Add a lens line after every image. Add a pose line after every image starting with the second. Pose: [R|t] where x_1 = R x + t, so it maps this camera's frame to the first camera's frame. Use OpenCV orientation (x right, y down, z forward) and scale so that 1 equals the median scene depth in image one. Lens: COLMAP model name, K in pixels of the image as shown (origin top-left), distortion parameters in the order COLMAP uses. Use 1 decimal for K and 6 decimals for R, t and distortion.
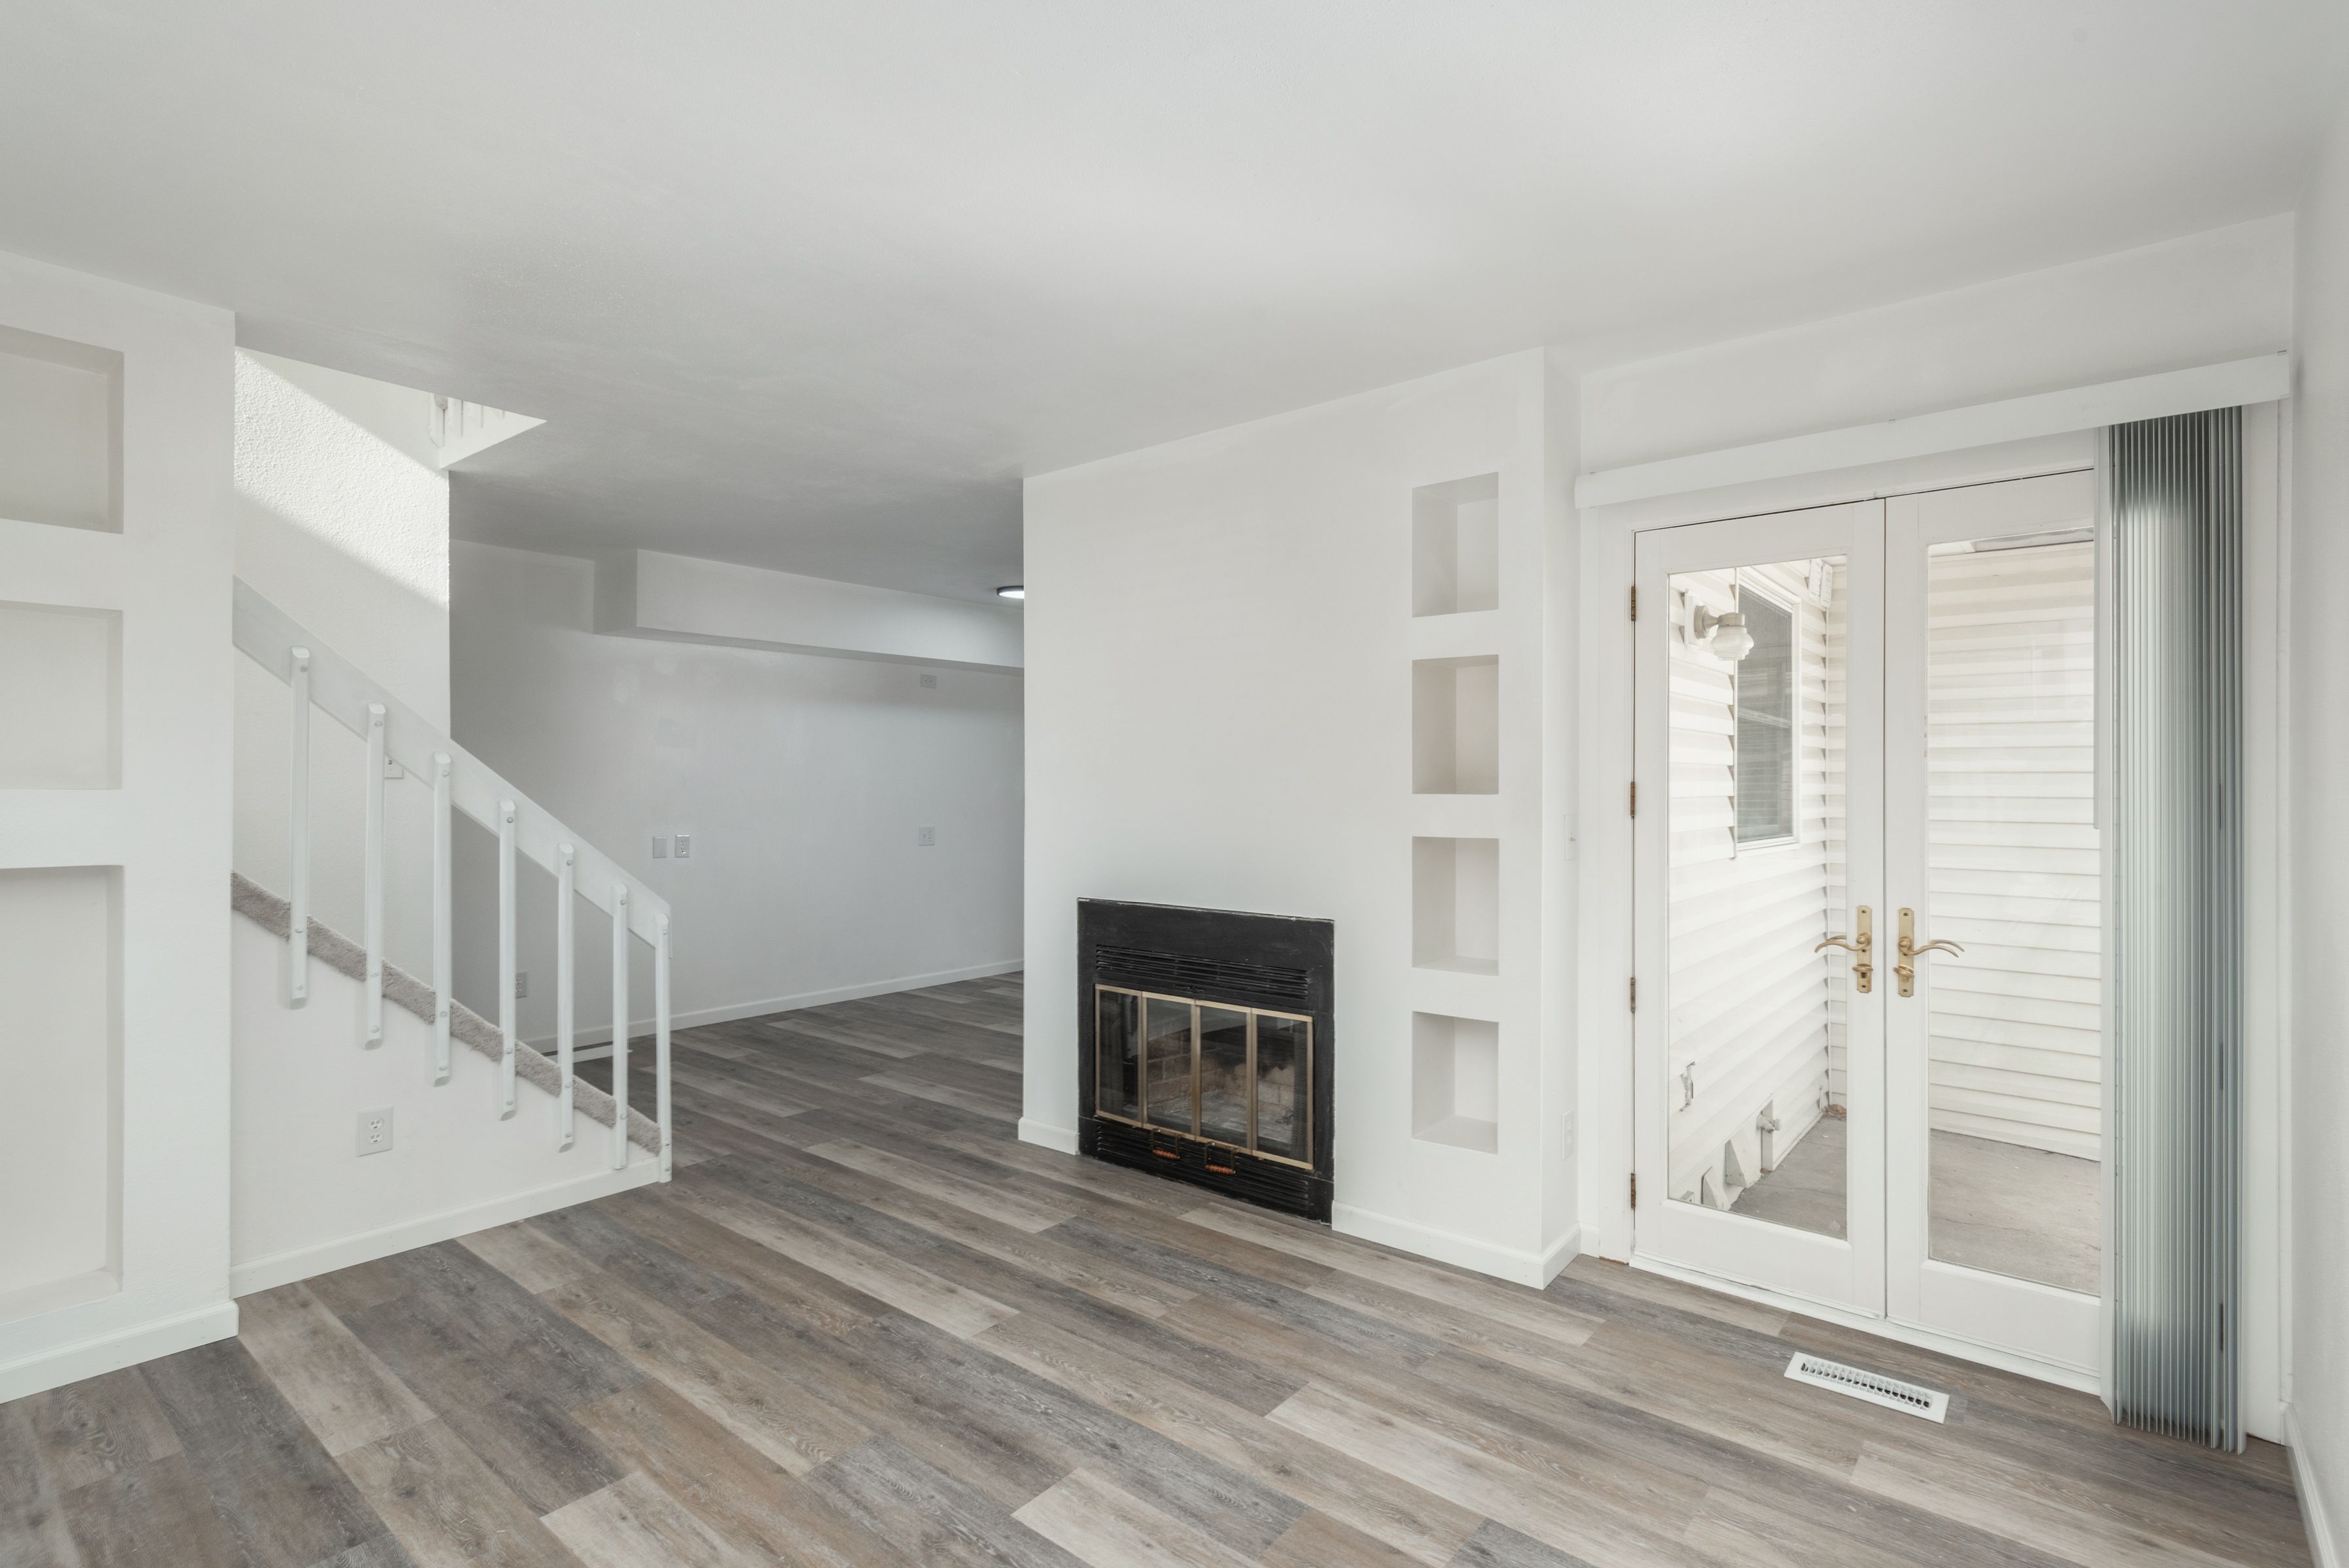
lens RADIAL K [[1121.4, 0, 1165.7], [0, 1121.4, 785.1], [0, 0, 1]] dist [0.003486, -0.000614]
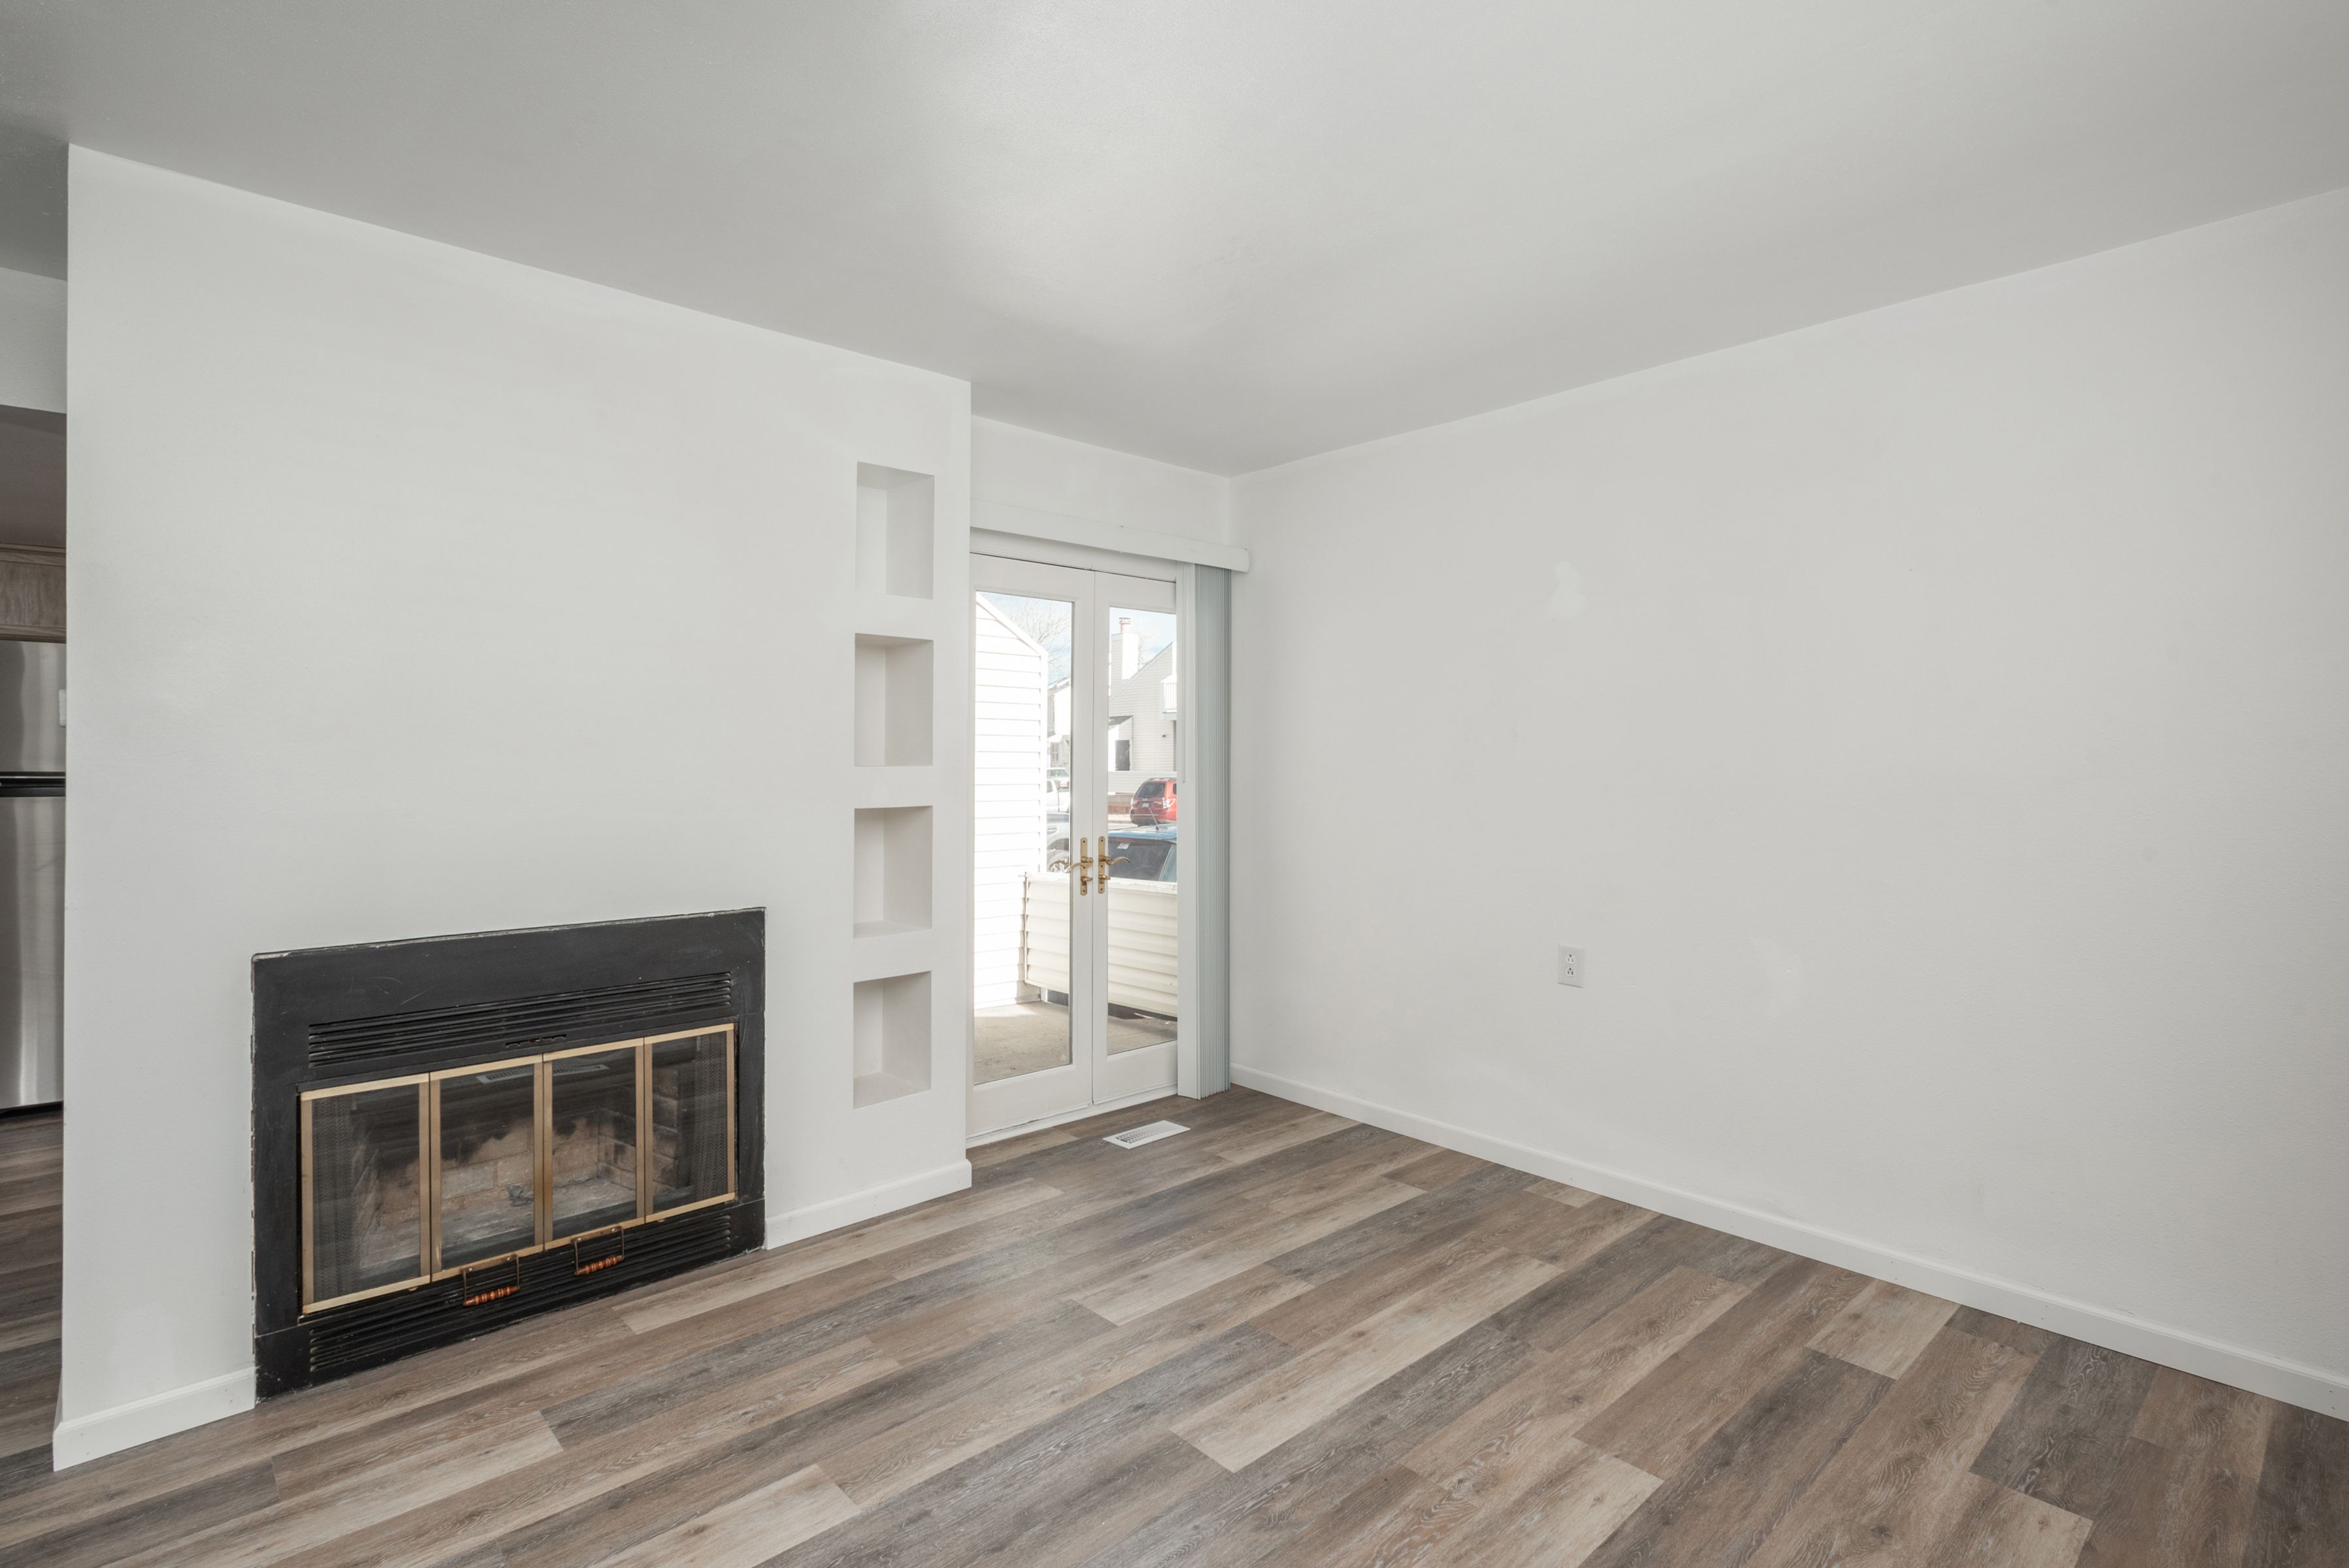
lens RADIAL K [[1118.9, 0, 1166.0], [0, 1118.9, 751.1], [0, 0, 1]] dist [0.001544, 0.000212]
pose [[0.129905, 0.008247, 0.991492, -0.821715], [-0.001490, 0.999966, -0.008123, 0.001938], [-0.991525, -0.000422, 0.129913, 0.658331]]
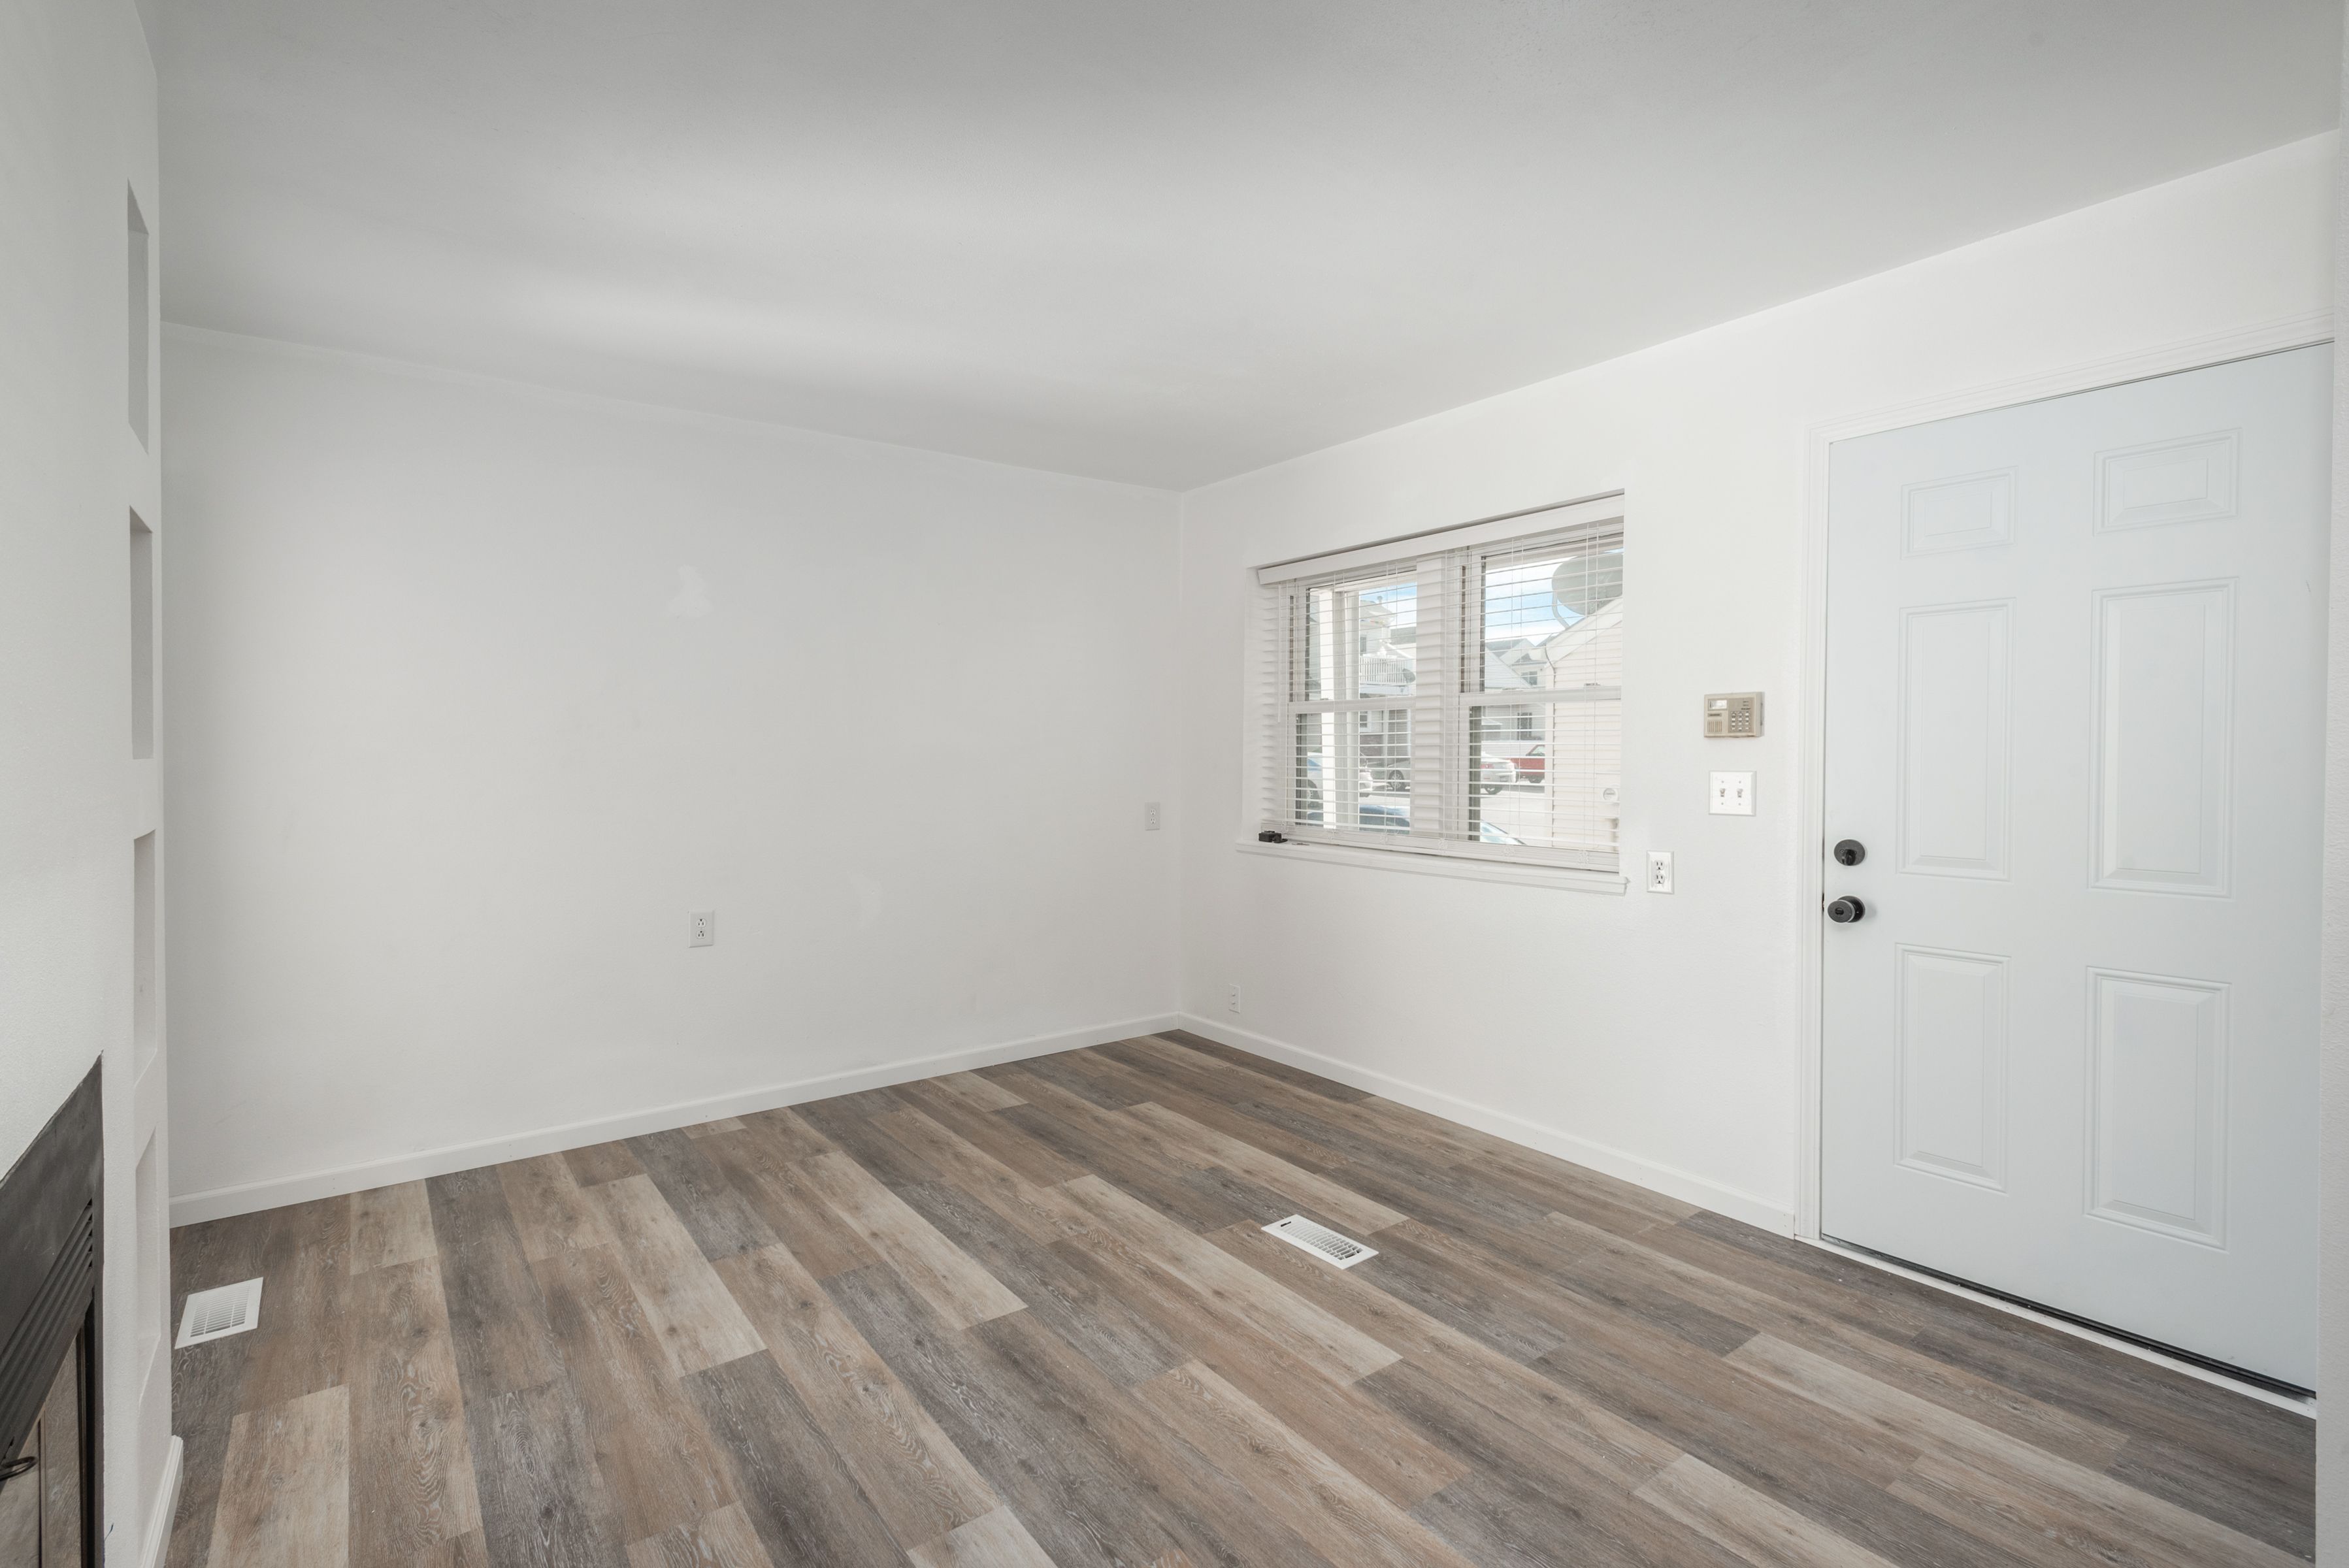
lens RADIAL K [[1085.2, 0, 1175.1], [0, 1085.2, 788.2], [0, 0, 1]] dist [0.017487, -0.007815]
pose [[-0.974313, -0.005726, 0.225126, -0.410889], [0.003815, 0.999114, 0.041924, 0.003052], [-0.225166, 0.041706, -0.973427, 1.526154]]
